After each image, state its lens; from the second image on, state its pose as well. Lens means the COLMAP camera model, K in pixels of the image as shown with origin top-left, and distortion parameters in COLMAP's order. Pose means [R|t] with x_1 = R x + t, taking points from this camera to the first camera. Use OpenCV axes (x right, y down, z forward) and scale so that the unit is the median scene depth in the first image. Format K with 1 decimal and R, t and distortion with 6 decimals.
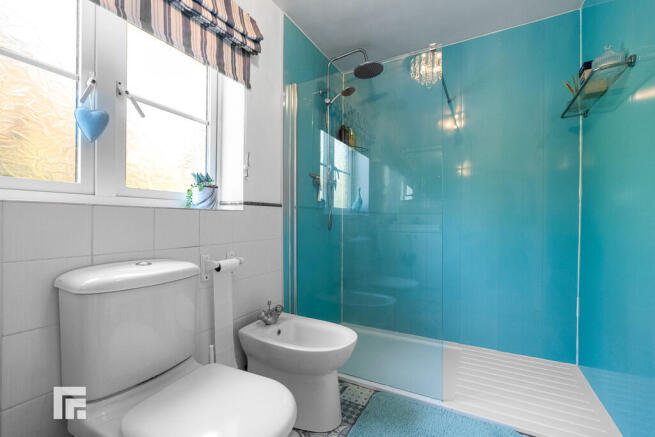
lens RADIAL K [[284.8, 0, 327.7], [0, 284.8, 219.6], [0, 0, 1]] dist [-0.000811, 0.000999]
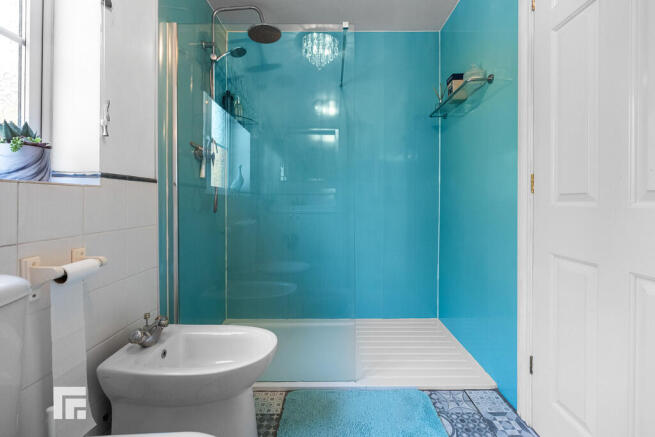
lens RADIAL K [[284.8, 0, 328.8], [0, 284.8, 202.6], [0, 0, 1]] dist [-0.000811, 0.000999]
pose [[0.877379, -0.000116, 0.479798, -0.136615], [-0.002606, 0.999984, 0.005007, 0.002316], [-0.479791, -0.005643, 0.877365, 0.142397]]
